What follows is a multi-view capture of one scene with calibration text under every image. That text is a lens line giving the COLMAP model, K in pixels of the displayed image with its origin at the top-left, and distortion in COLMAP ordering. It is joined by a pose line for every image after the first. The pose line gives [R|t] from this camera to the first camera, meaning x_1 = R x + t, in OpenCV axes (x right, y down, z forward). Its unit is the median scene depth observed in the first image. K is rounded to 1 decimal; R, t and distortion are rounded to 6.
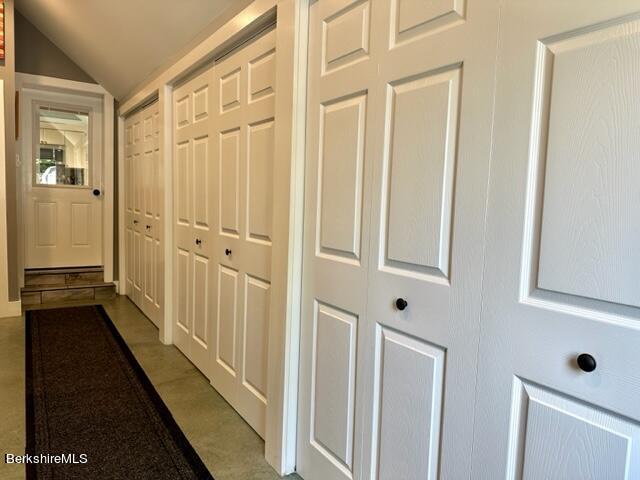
lens RADIAL K [[450.8, 0, 322.0], [0, 450.8, 236.0], [0, 0, 1]] dist [0.062801, -0.073123]
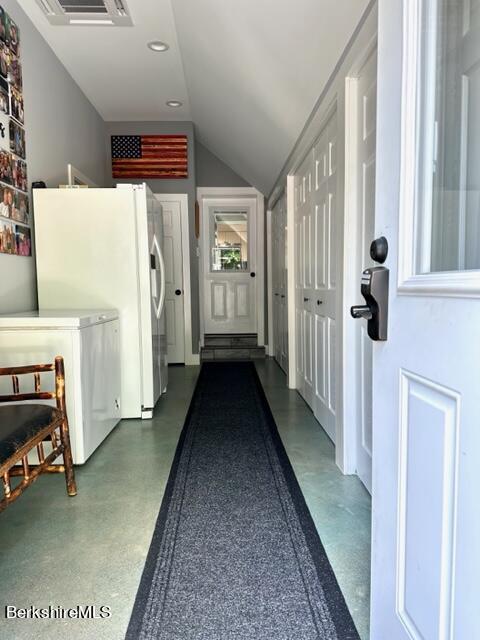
lens RADIAL K [[450.8, 0, 239.2], [0, 450.8, 323.1], [0, 0, 1]] dist [0.062801, -0.073123]
pose [[0.851767, -0.009633, -0.523832, 0.128706], [0.005959, 0.999944, -0.008698, 0.052793], [0.523887, 0.004287, 0.851777, -0.077038]]
